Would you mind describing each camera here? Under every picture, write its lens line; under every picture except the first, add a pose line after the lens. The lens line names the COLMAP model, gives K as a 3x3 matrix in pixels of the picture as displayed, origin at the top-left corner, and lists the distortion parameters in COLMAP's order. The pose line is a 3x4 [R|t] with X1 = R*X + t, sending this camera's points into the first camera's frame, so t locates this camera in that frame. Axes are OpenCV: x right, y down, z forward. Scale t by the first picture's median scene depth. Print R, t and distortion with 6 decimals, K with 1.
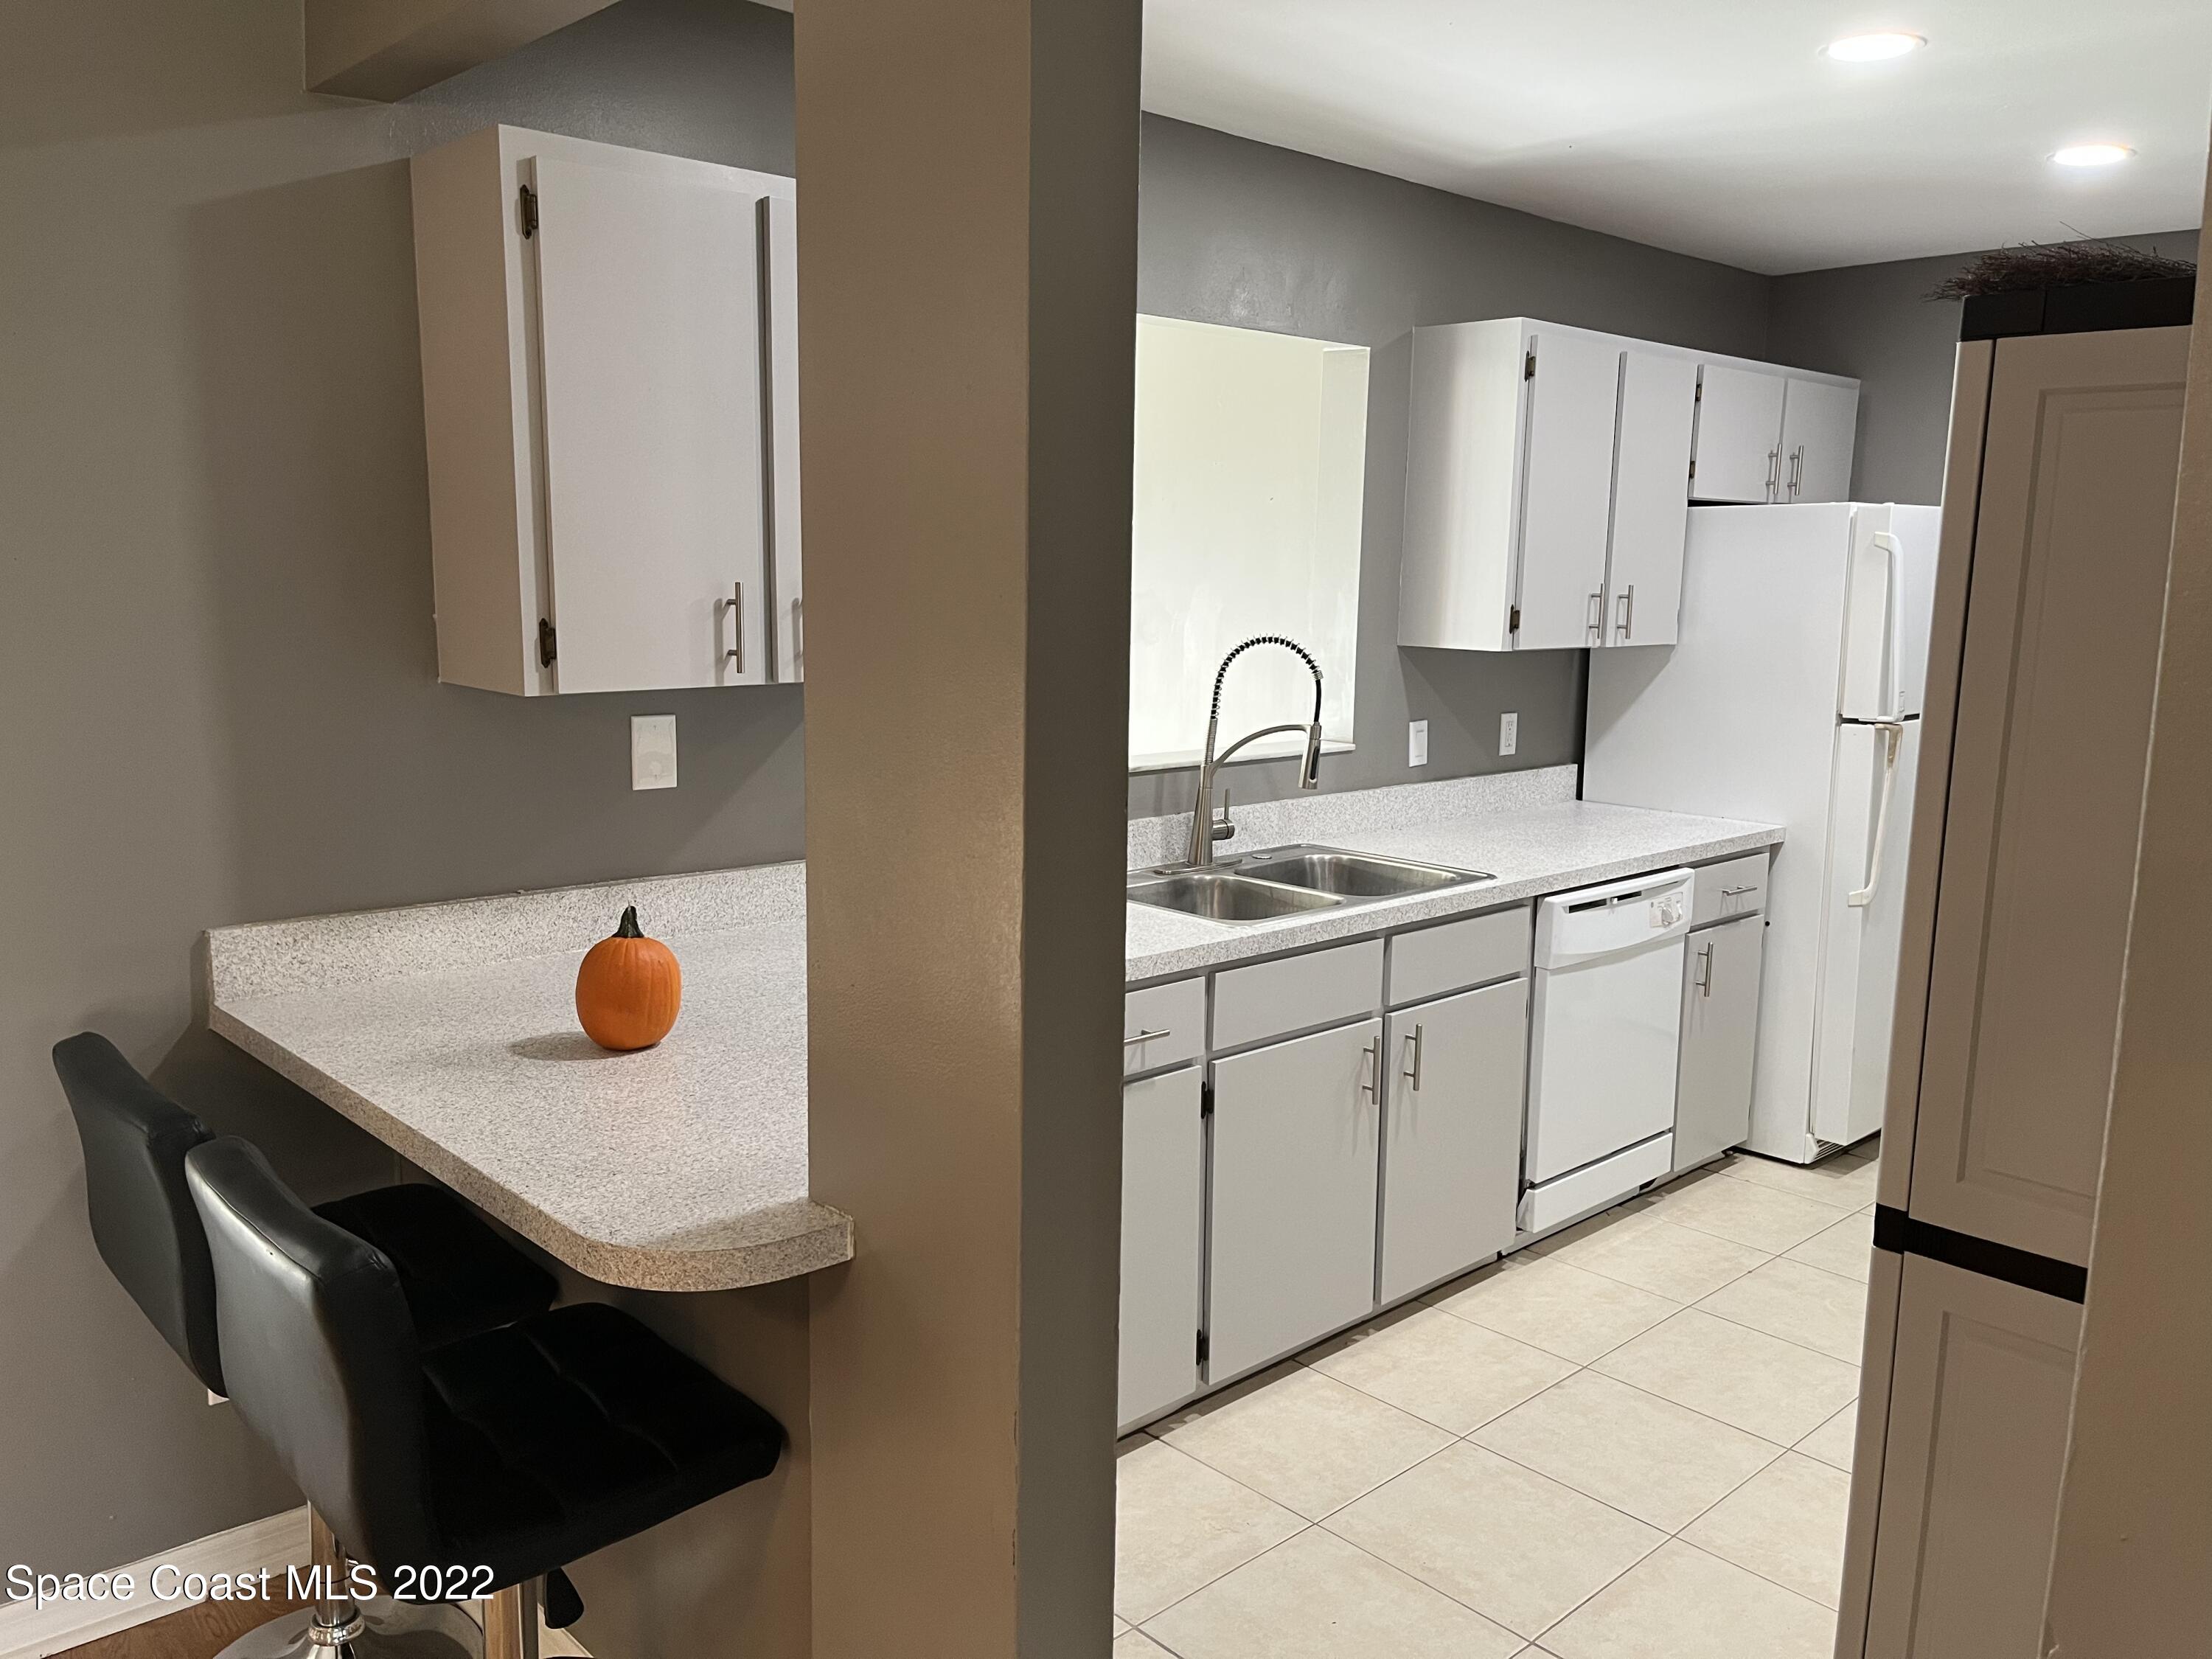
lens RADIAL K [[1676.9, 0, 1109.0], [0, 1676.9, 843.6], [0, 0, 1]] dist [-0.000086, -0.000440]
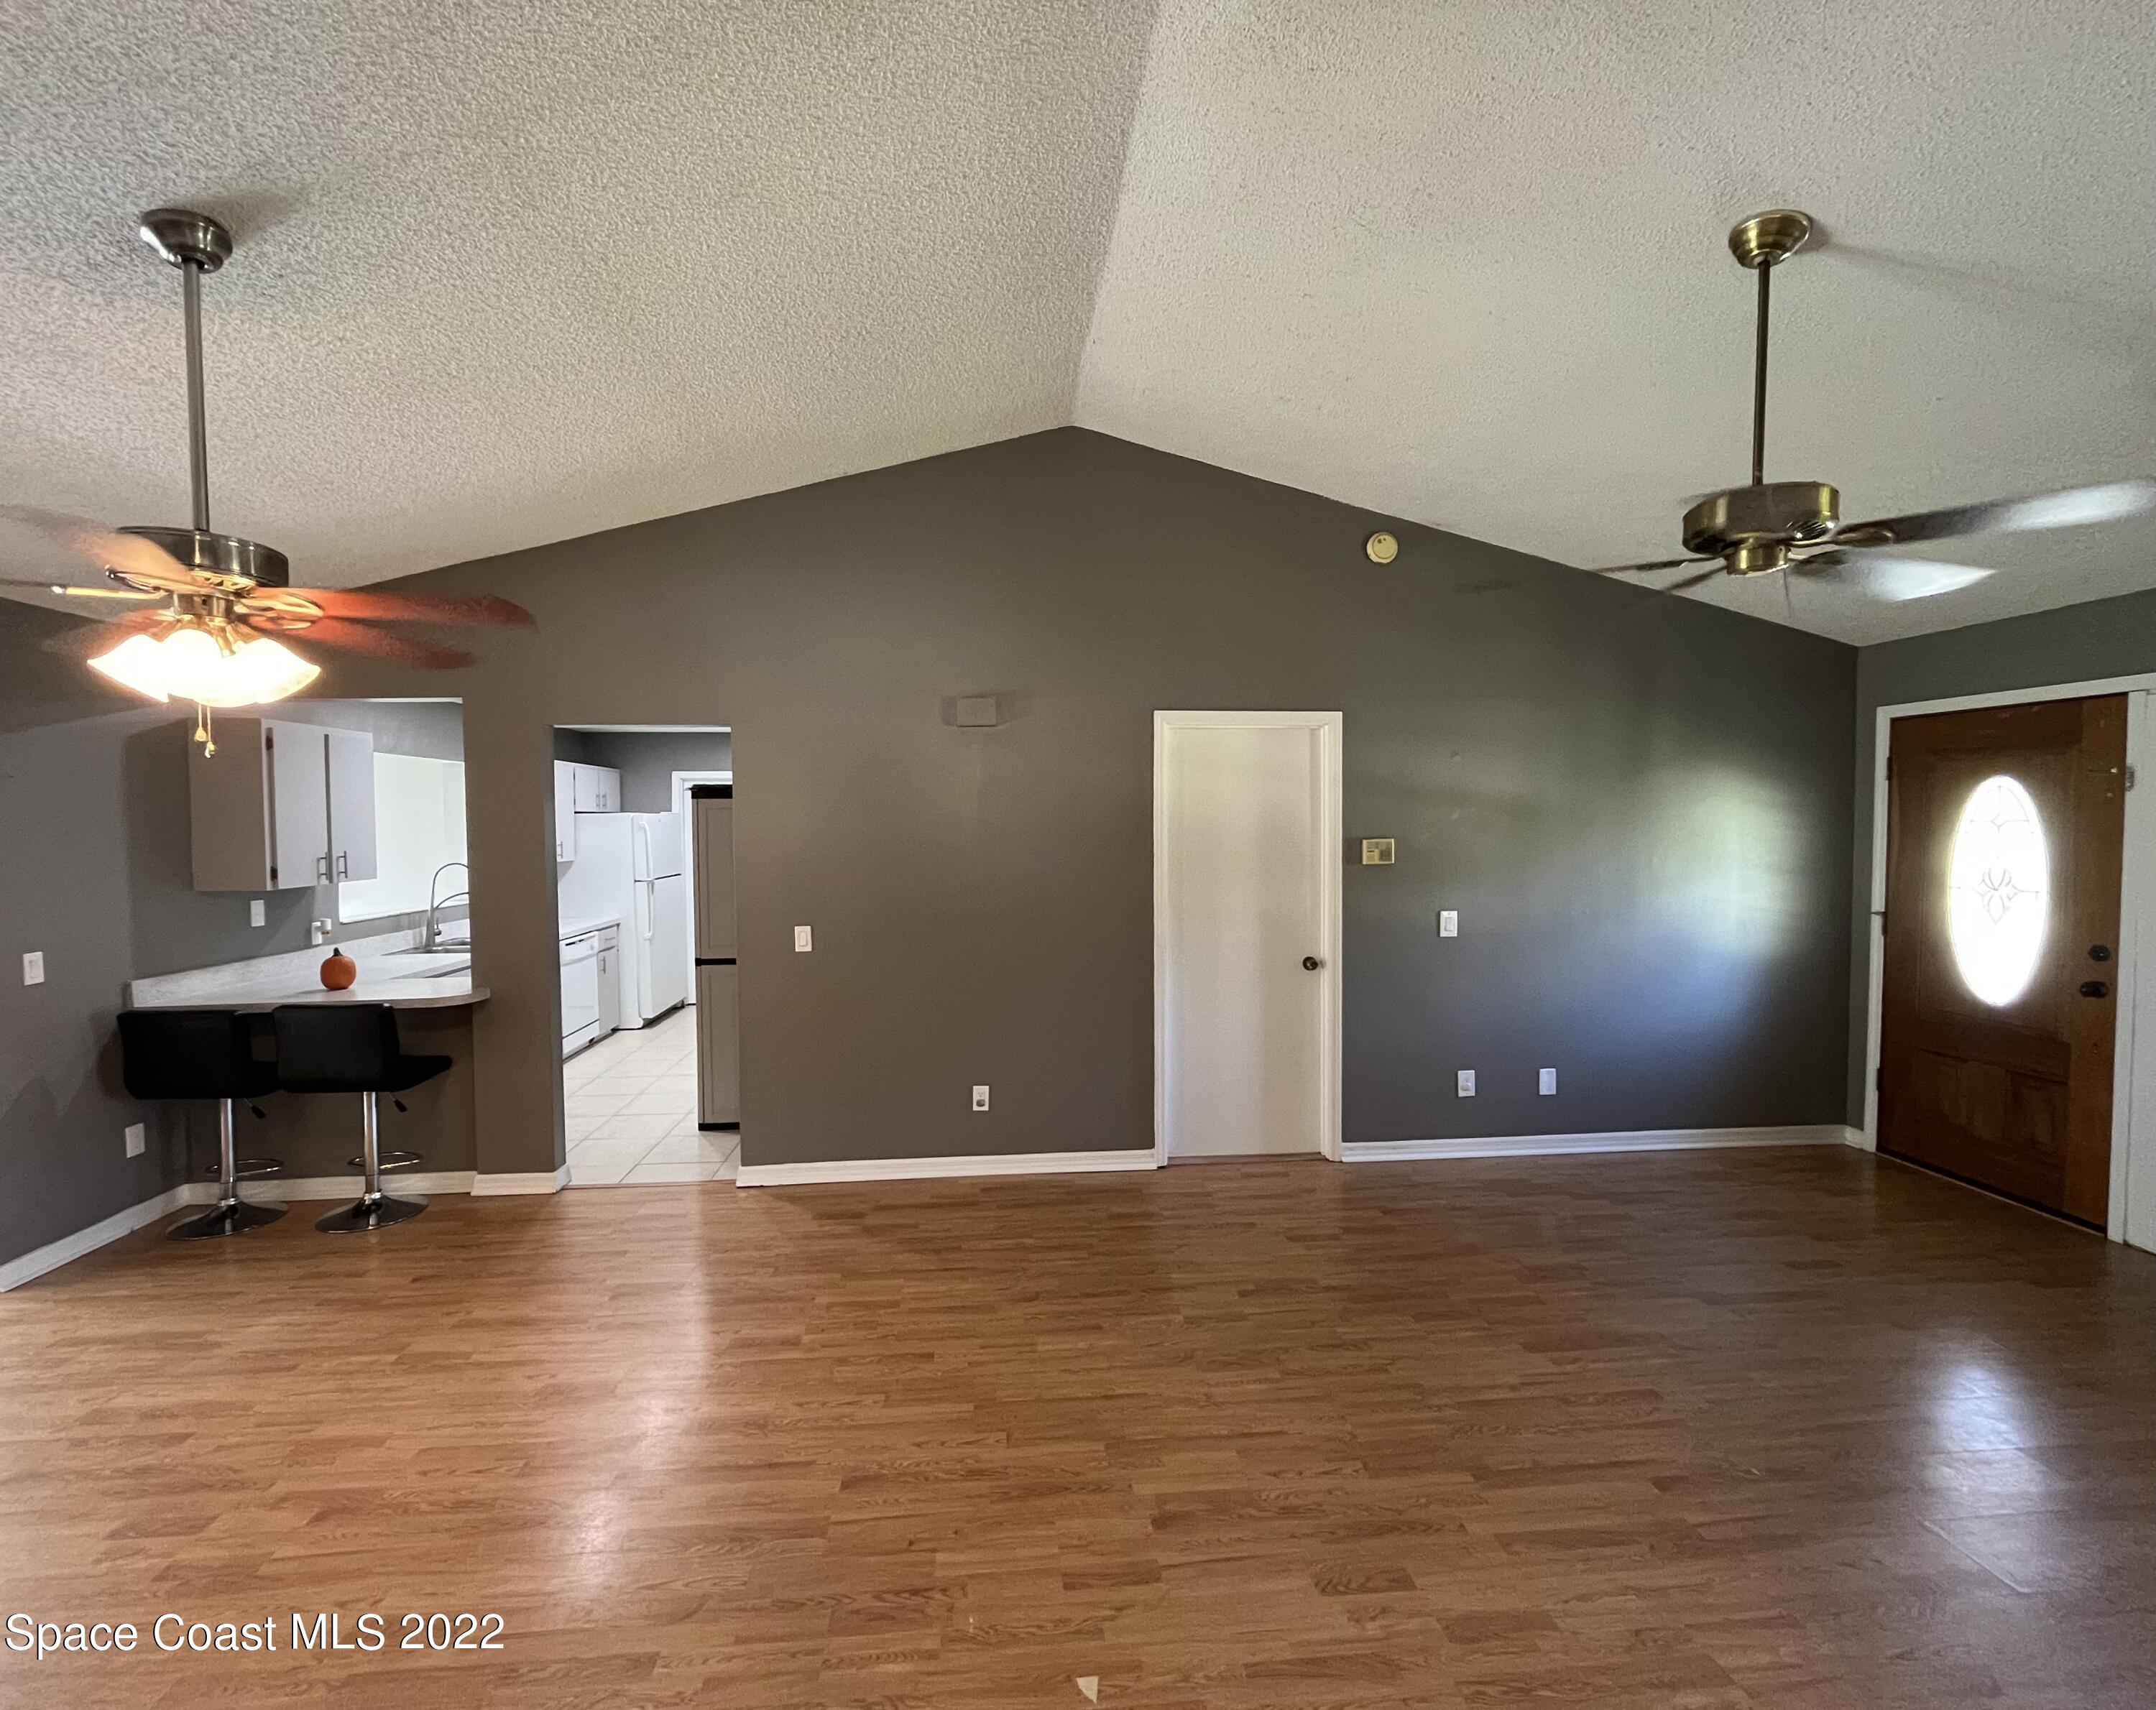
lens RADIAL K [[966.5, 0, 1077.8], [0, 966.5, 863.1], [0, 0, 1]] dist [0.000880, 0.000005]
pose [[0.600238, -0.054508, 0.797962, -0.593358], [0.152355, 0.987200, -0.047169, 0.120729], [-0.785177, 0.149887, 0.600859, -0.873717]]
